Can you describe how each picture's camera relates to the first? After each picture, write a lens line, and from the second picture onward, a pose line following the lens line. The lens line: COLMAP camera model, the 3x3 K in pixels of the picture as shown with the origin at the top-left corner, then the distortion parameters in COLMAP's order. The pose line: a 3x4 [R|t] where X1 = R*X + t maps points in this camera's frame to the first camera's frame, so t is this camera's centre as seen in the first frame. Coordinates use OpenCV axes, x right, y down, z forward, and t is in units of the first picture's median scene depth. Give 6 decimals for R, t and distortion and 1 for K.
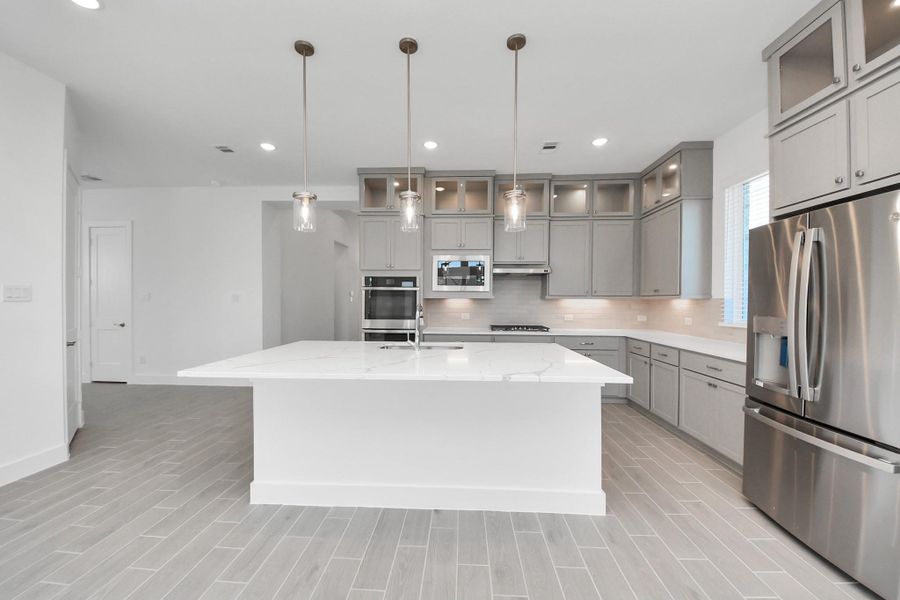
lens RADIAL K [[313.3, 0, 450.4], [0, 313.3, 302.4], [0, 0, 1]] dist [0.025633, -0.016662]
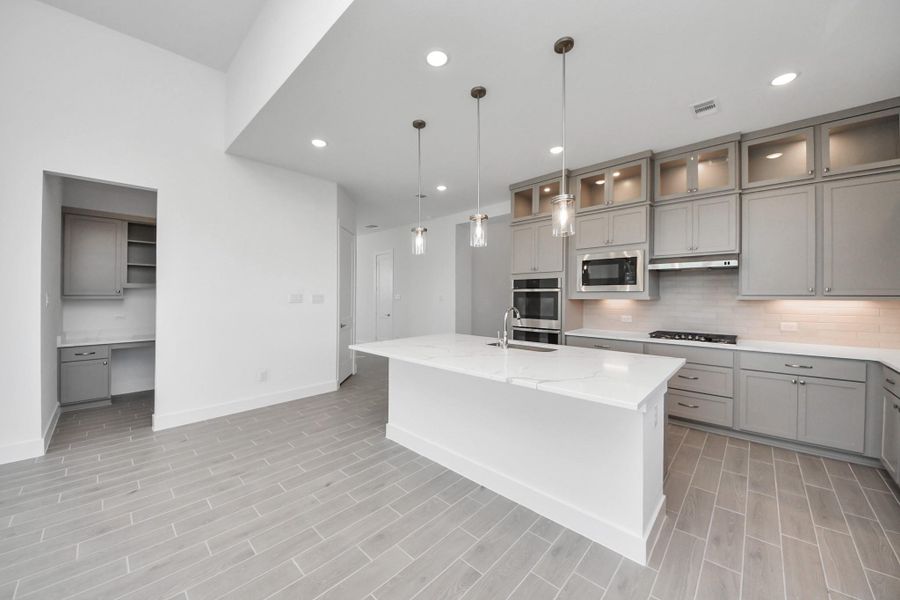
lens RADIAL K [[295.6, 0, 450.0], [0, 295.6, 300.0], [0, 0, 1]] dist [-0.000173, -0.006913]
pose [[0.787676, 0.000197, -0.616090, 0.204035], [-0.001059, 0.999999, -0.001035, -0.009325], [0.616089, 0.001468, 0.787675, 0.028853]]
